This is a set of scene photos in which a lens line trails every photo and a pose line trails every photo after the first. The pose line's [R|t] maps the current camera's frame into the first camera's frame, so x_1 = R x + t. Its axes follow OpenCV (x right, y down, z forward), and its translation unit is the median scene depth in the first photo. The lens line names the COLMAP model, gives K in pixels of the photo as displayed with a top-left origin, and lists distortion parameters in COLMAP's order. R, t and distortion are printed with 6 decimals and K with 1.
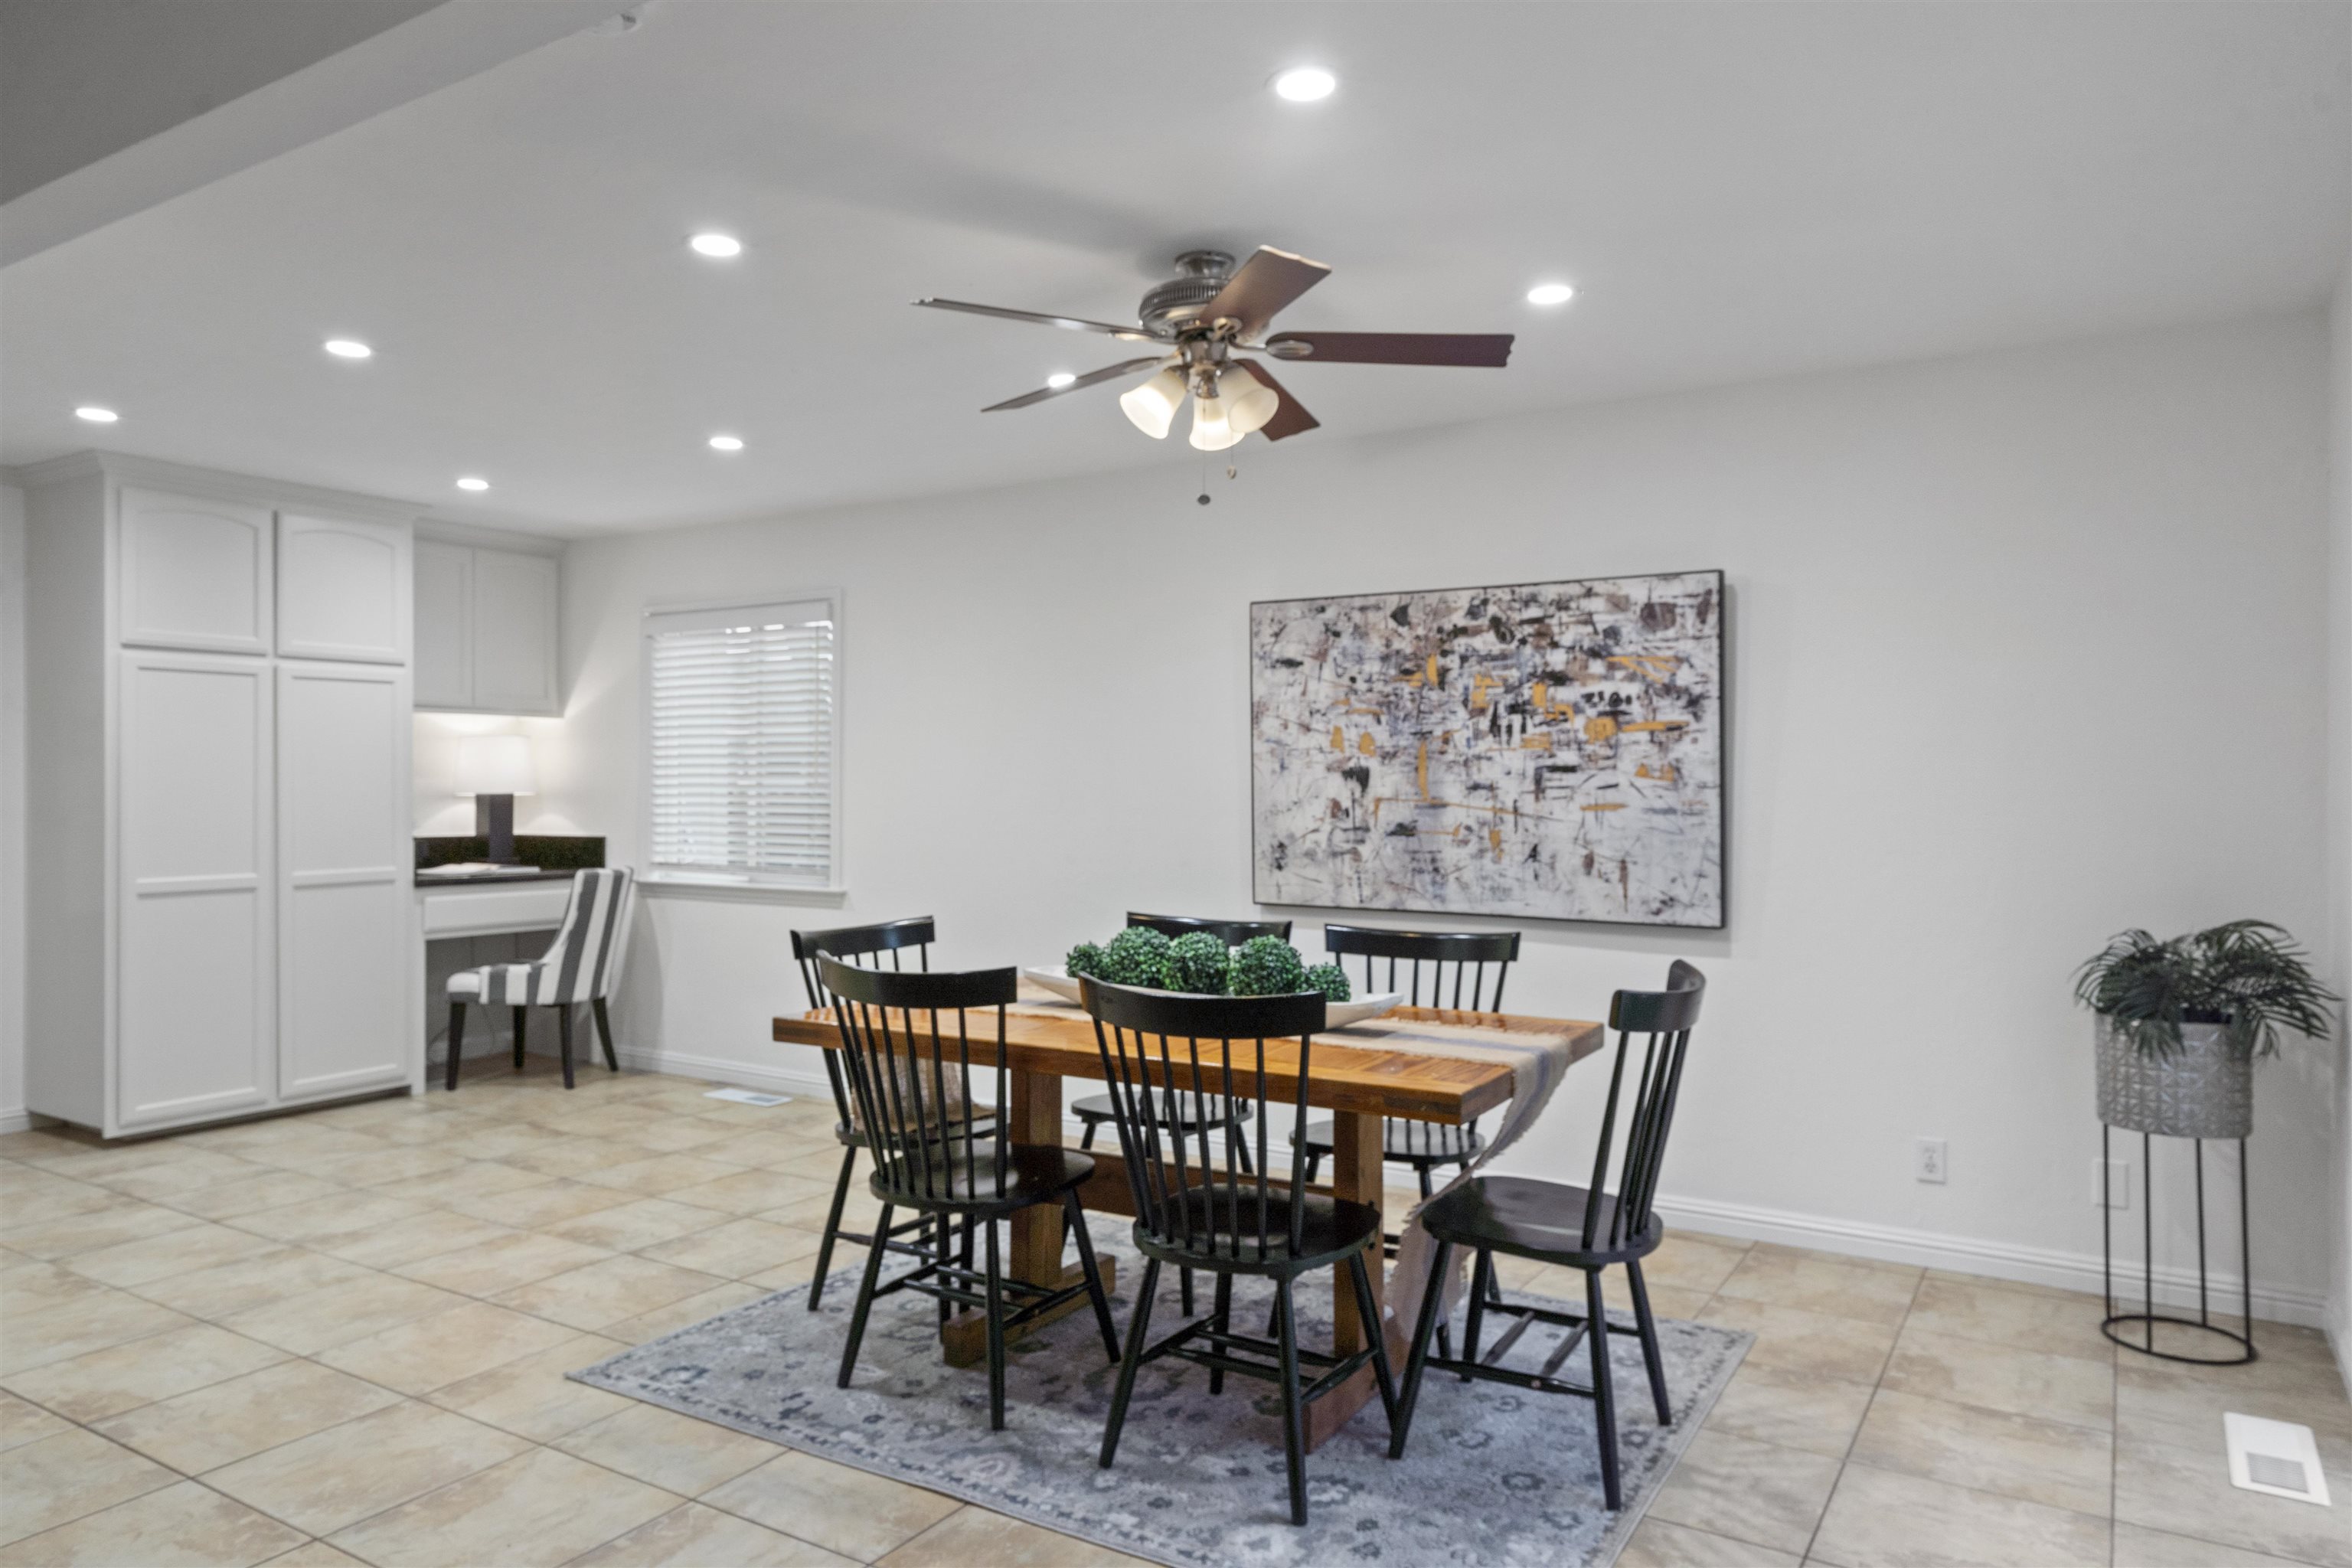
lens RADIAL K [[1524.6, 0, 1174.4], [0, 1524.6, 784.8], [0, 0, 1]] dist [0.026820, 0.003047]
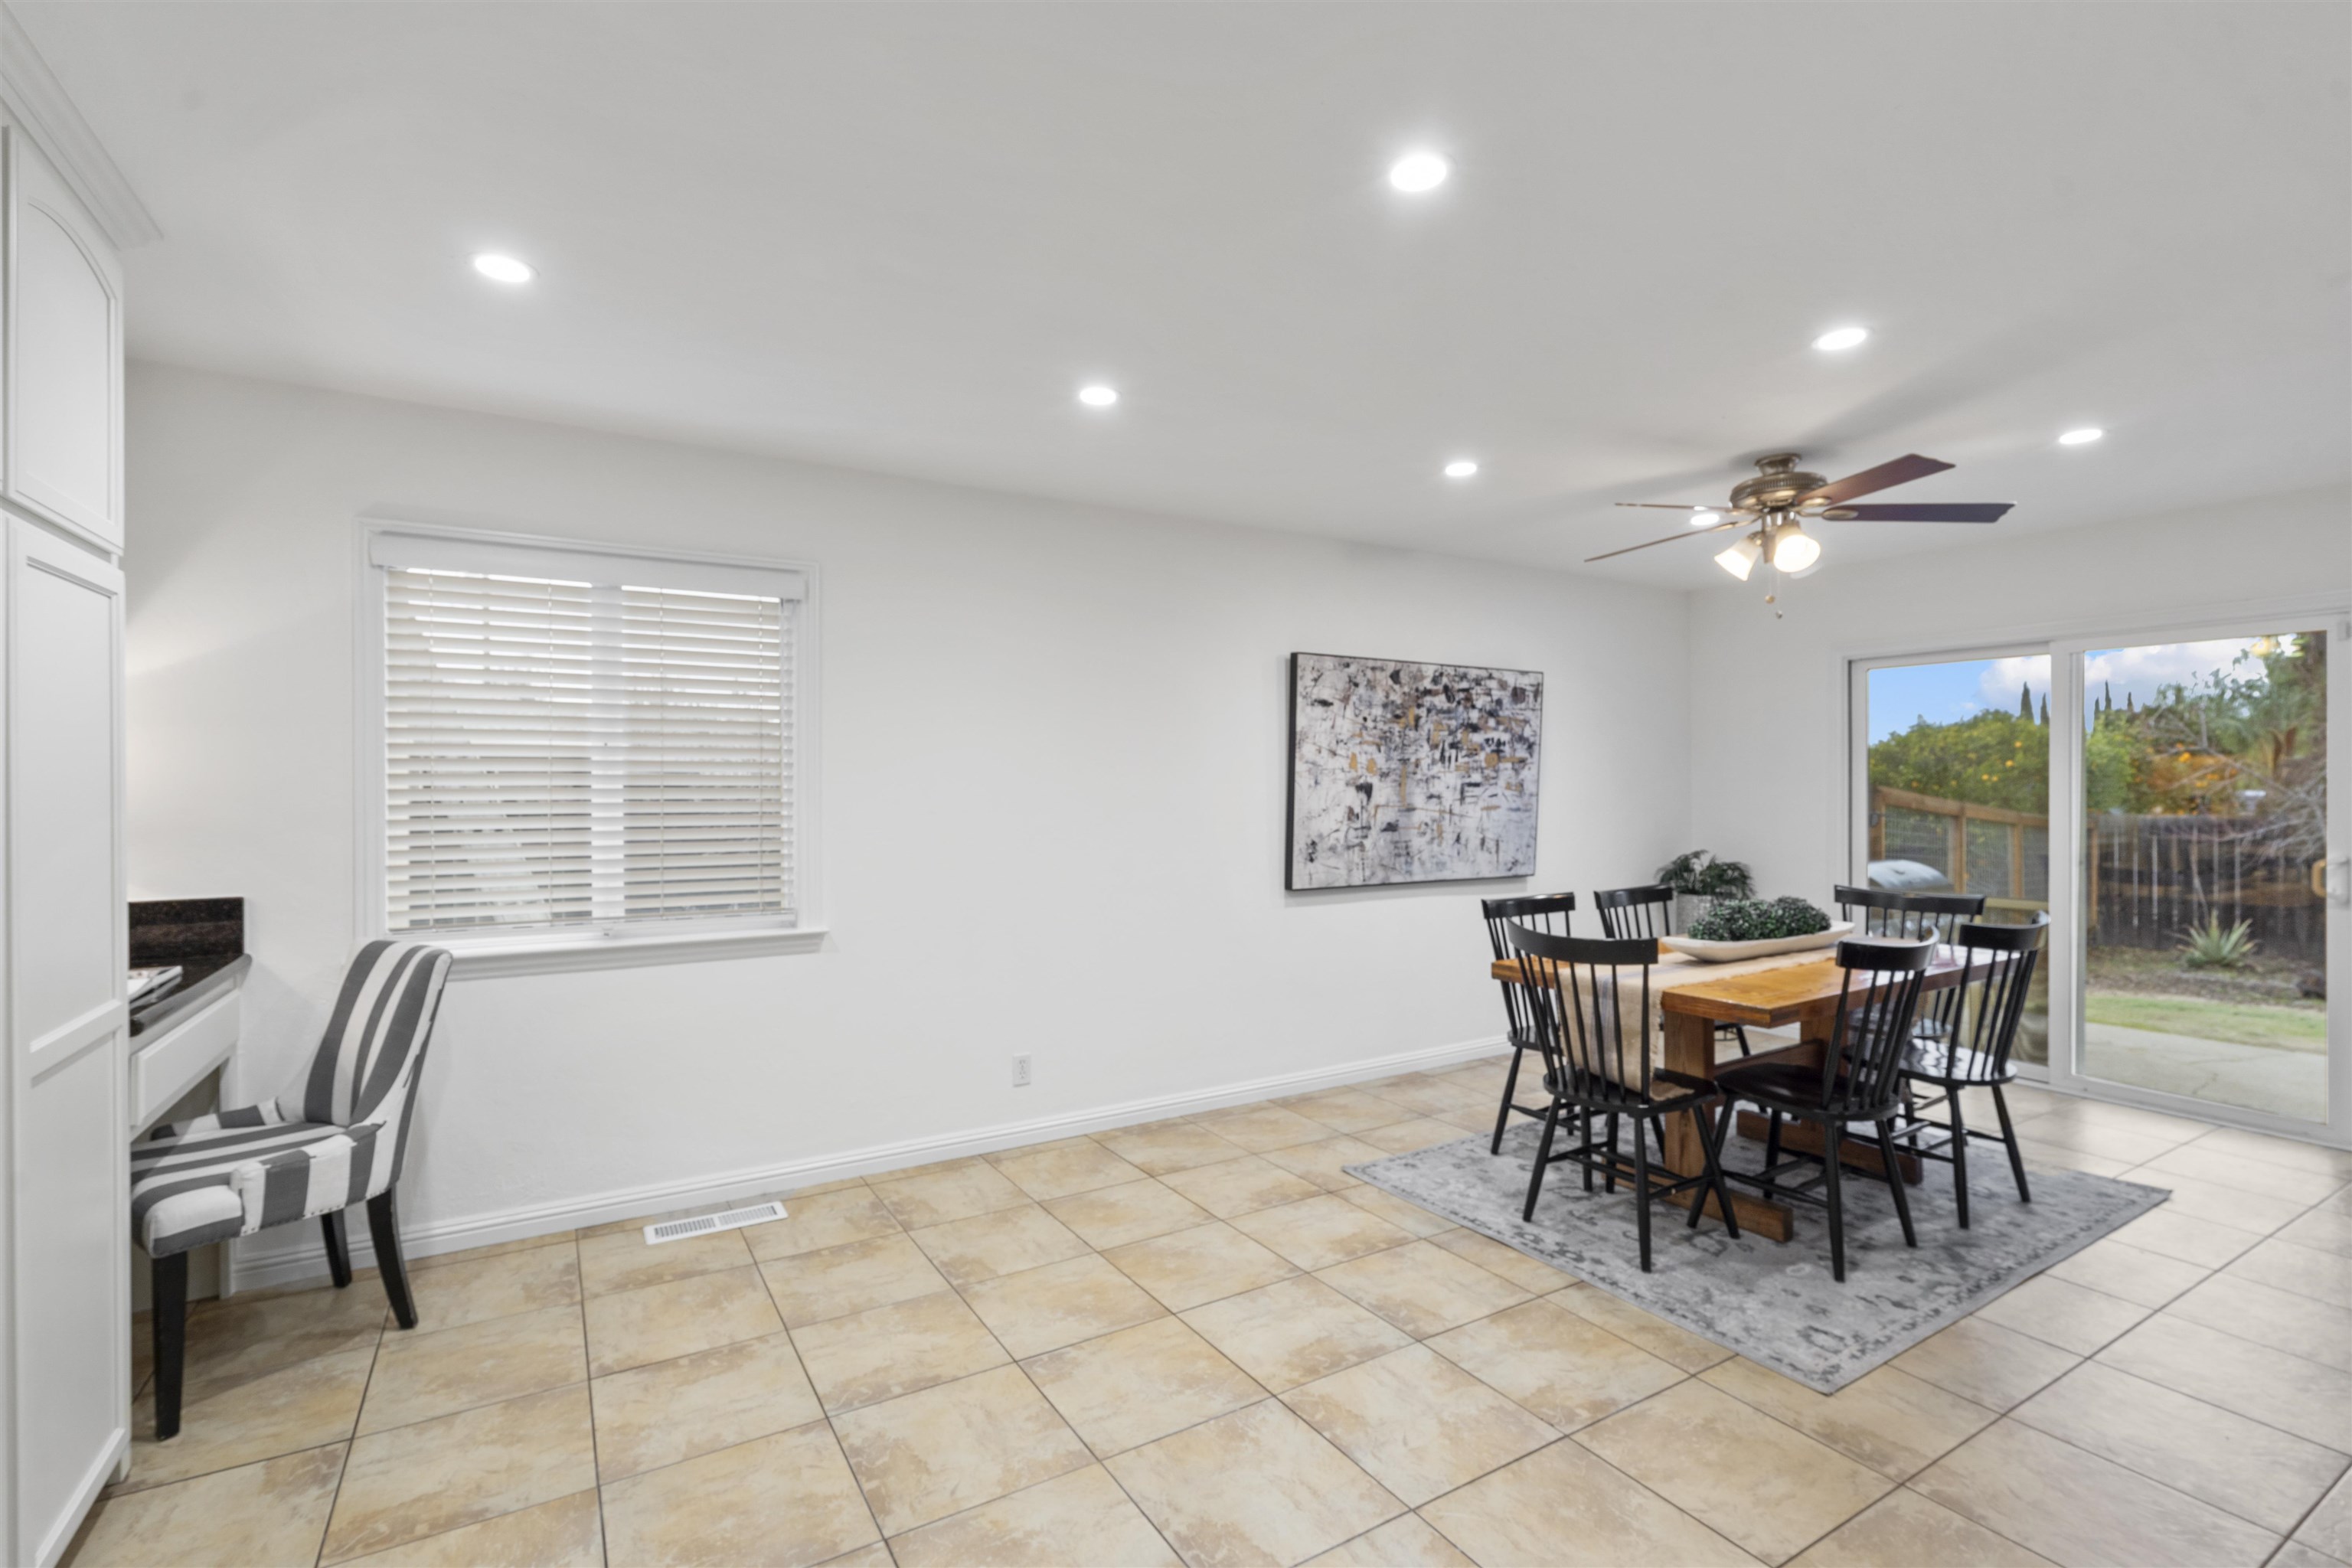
lens RADIAL K [[1066.9, 0, 1175.3], [0, 1066.9, 780.1], [0, 0, 1]] dist [0.000297, -0.000414]
pose [[0.447319, 0.006327, 0.894352, -0.850822], [0.006848, 0.999921, -0.010499, -0.005449], [-0.894348, 0.010821, 0.447241, 0.752754]]
